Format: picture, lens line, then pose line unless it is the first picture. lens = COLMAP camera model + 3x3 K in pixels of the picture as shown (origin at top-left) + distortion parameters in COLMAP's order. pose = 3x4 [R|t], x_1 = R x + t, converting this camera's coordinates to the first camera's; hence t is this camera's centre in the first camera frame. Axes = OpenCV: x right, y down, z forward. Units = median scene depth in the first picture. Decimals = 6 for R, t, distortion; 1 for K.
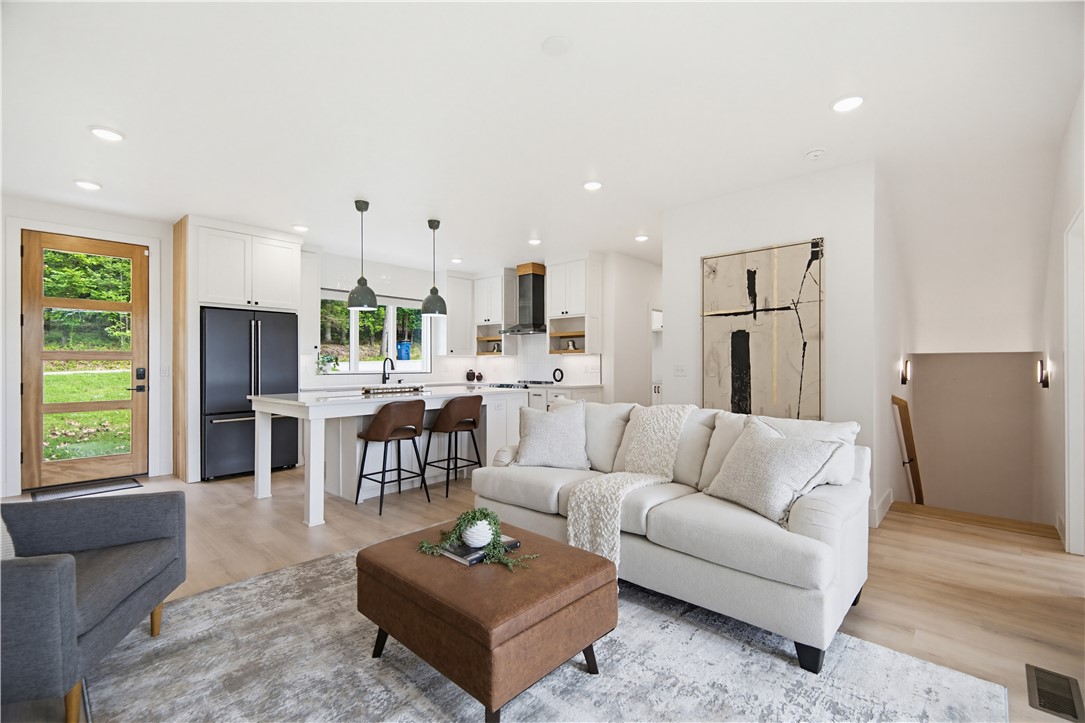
lens RADIAL K [[477.2, 0, 537.3], [0, 477.2, 362.3], [0, 0, 1]] dist [0.018645, -0.002041]
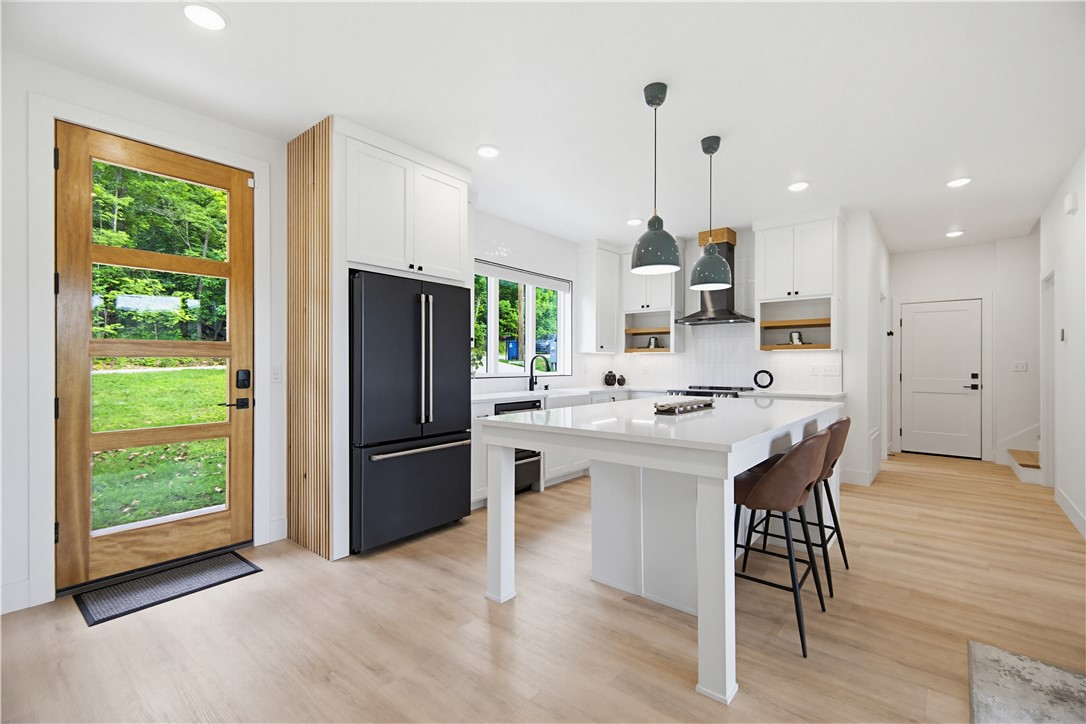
lens RADIAL K [[477.6, 0, 538.0], [0, 477.6, 363.7], [0, 0, 1]] dist [0.018645, -0.002041]
pose [[0.998739, 0.000473, 0.050202, -0.378169], [-0.000580, 0.999998, 0.002120, 0.001835], [-0.050201, -0.002146, 0.998737, 0.293649]]
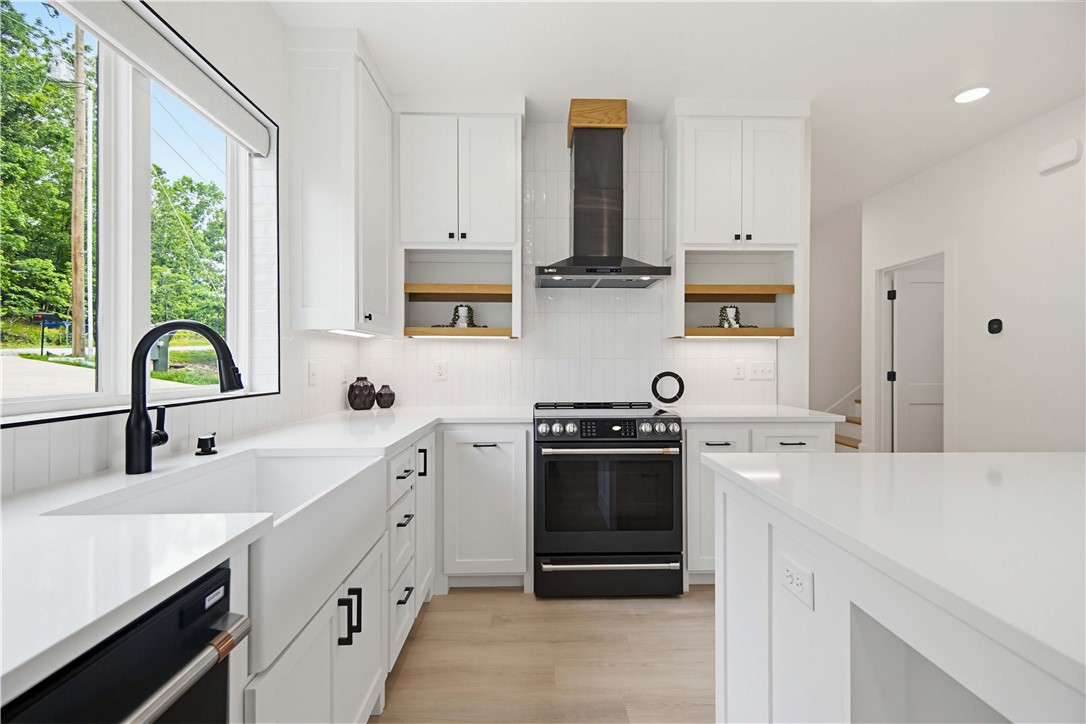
lens RADIAL K [[477.6, 0, 544.0], [0, 477.6, 365.0], [0, 0, 1]] dist [0.018645, -0.002041]
pose [[0.712105, -0.001380, 0.702072, -0.368520], [-0.002691, 0.999985, 0.004695, 0.005922], [-0.702068, -0.005232, 0.712090, 0.844423]]
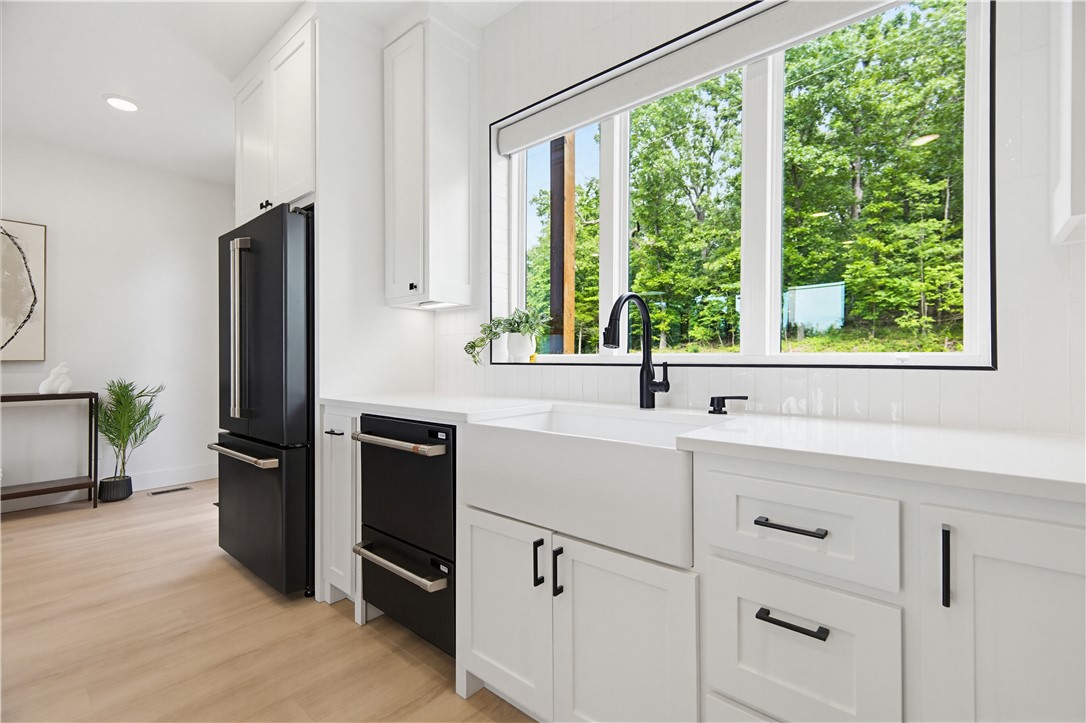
lens RADIAL K [[477.6, 0, 544.8], [0, 477.6, 361.4], [0, 0, 1]] dist [0.018645, -0.002041]
pose [[0.048449, 0.001247, -0.998825, -0.082768], [0.001504, 0.999998, 0.001321, 0.022091], [0.998825, -0.001566, 0.048447, 1.018113]]
